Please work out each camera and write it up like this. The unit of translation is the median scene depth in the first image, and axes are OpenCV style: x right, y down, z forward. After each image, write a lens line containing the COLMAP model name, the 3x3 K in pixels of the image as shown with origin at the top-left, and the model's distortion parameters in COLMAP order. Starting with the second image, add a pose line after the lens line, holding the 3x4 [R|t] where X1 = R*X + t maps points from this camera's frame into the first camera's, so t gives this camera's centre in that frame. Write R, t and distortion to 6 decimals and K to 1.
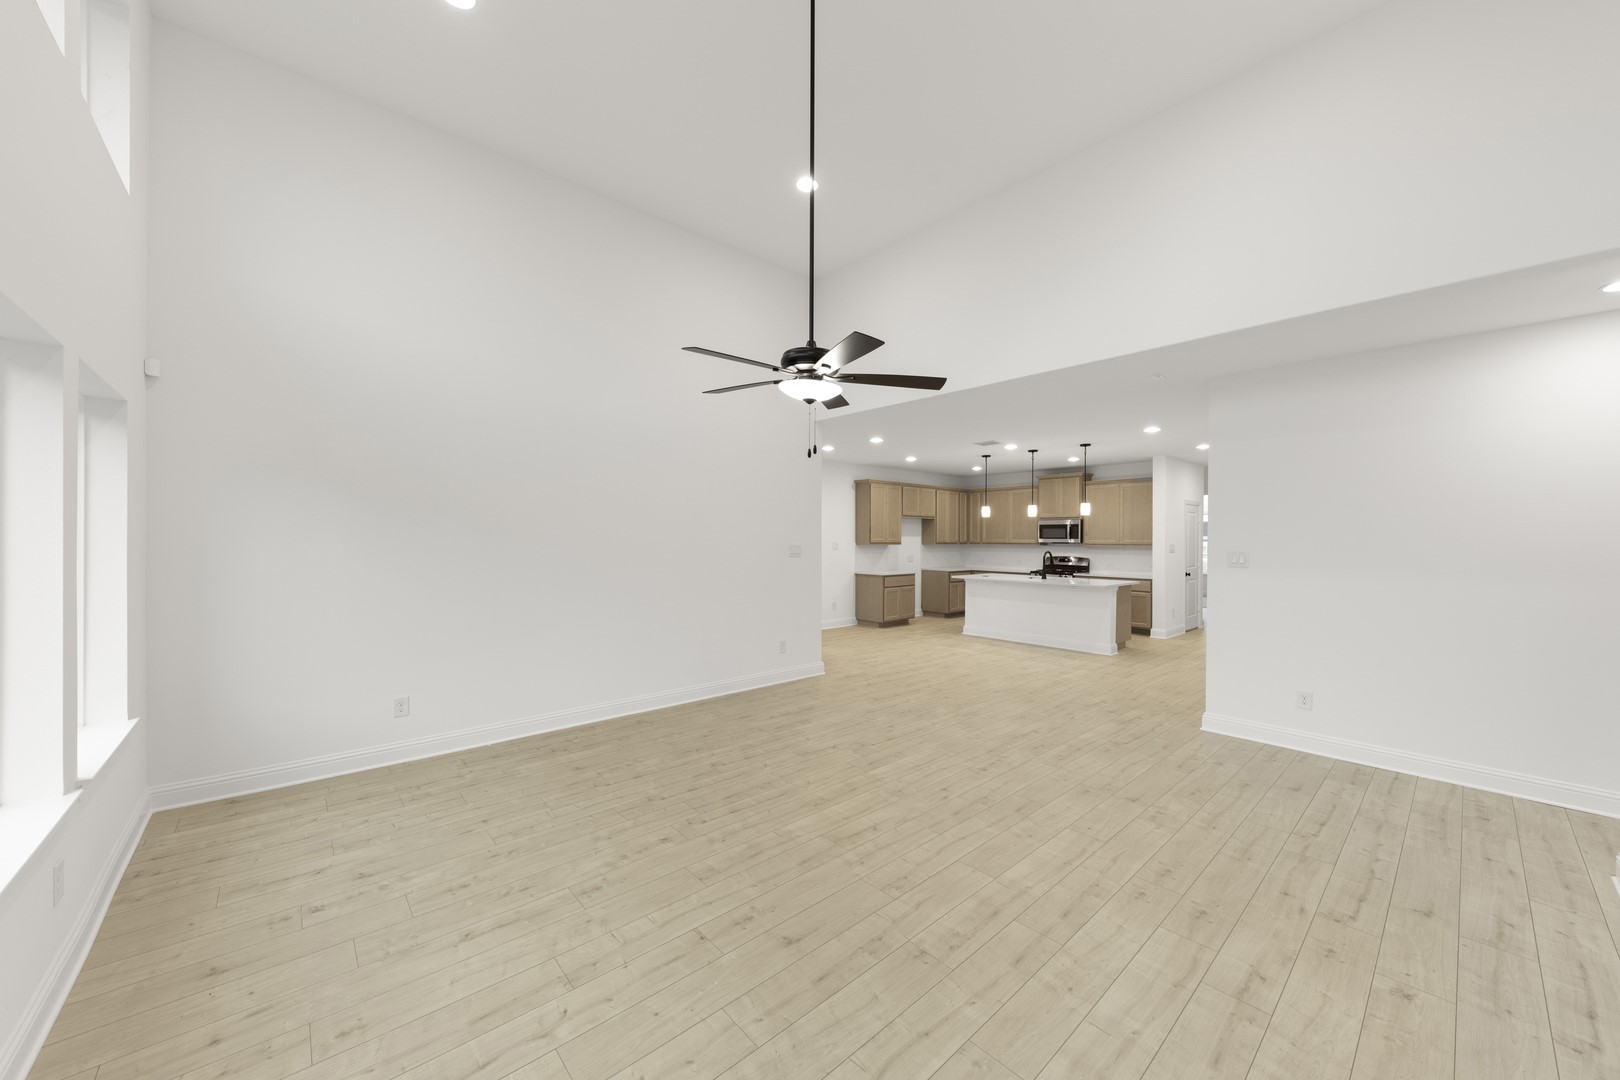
lens RADIAL K [[590.9, 0, 800.4], [0, 590.9, 494.0], [0, 0, 1]] dist [-0.000740, -0.000162]
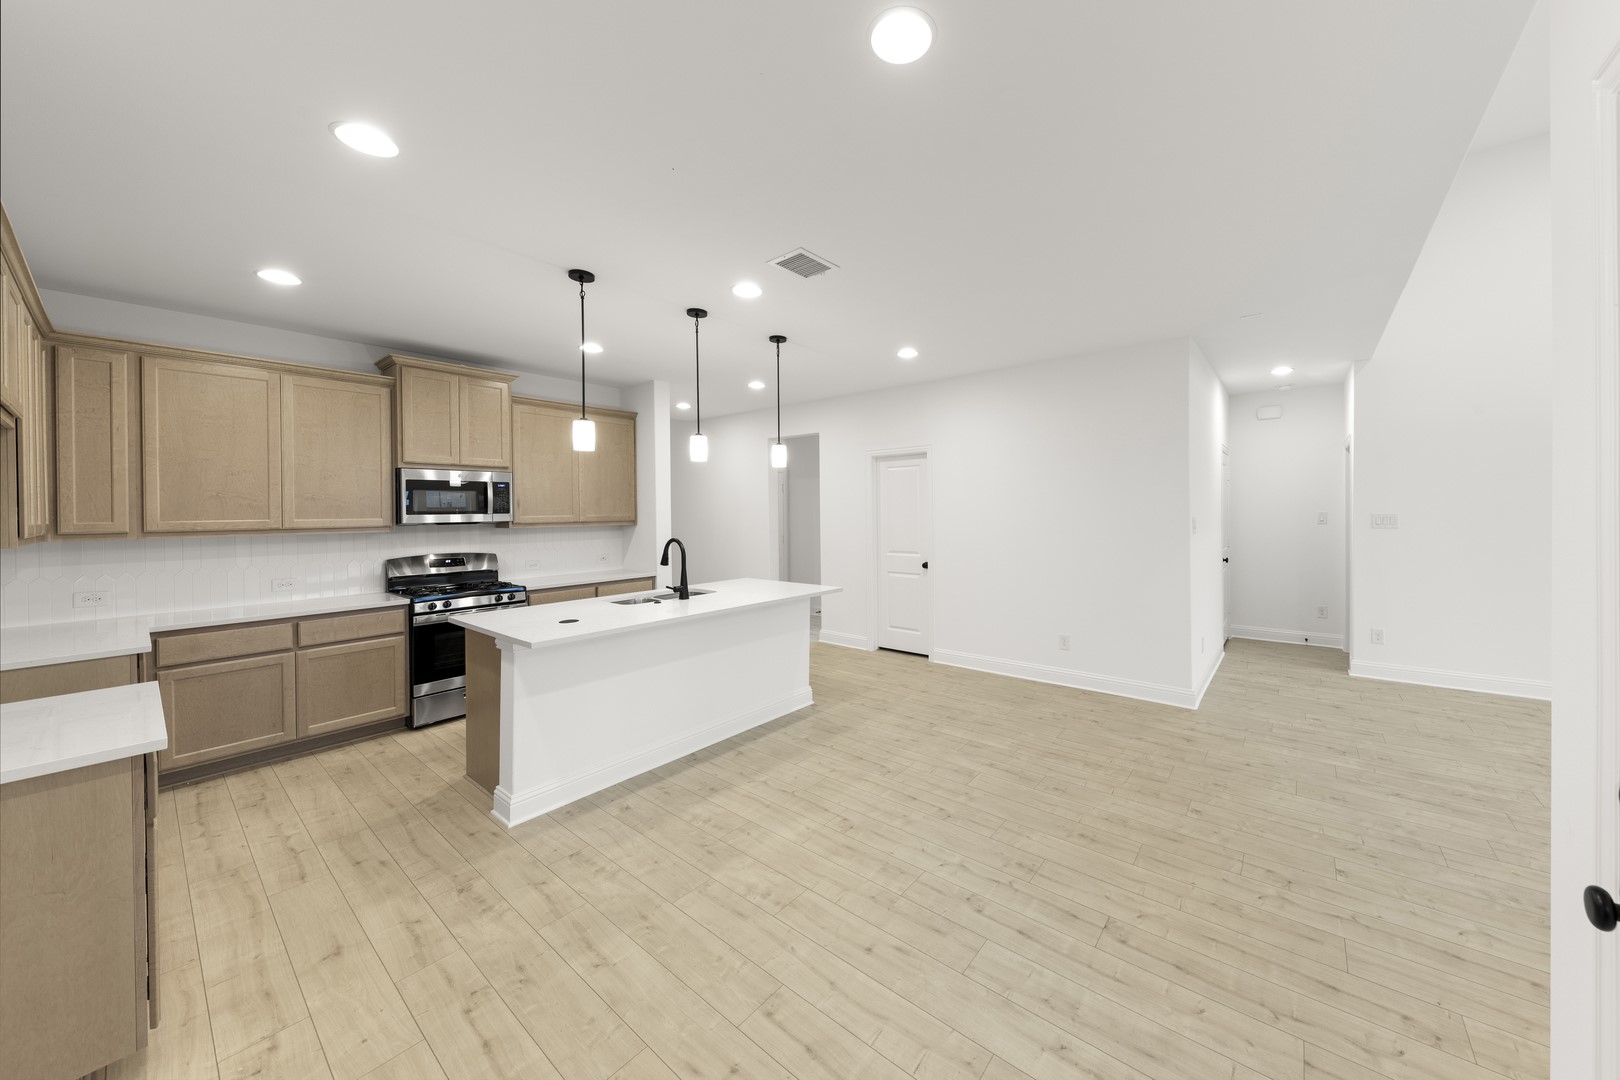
lens RADIAL K [[596.7, 0, 862.4], [0, 596.7, 513.2], [0, 0, 1]] dist [-0.000352, -0.000111]
pose [[-0.213620, -0.007061, 0.976891, -0.056178], [-0.061103, 0.998113, -0.006147, 0.060404], [-0.975004, -0.061004, -0.213648, 0.810564]]
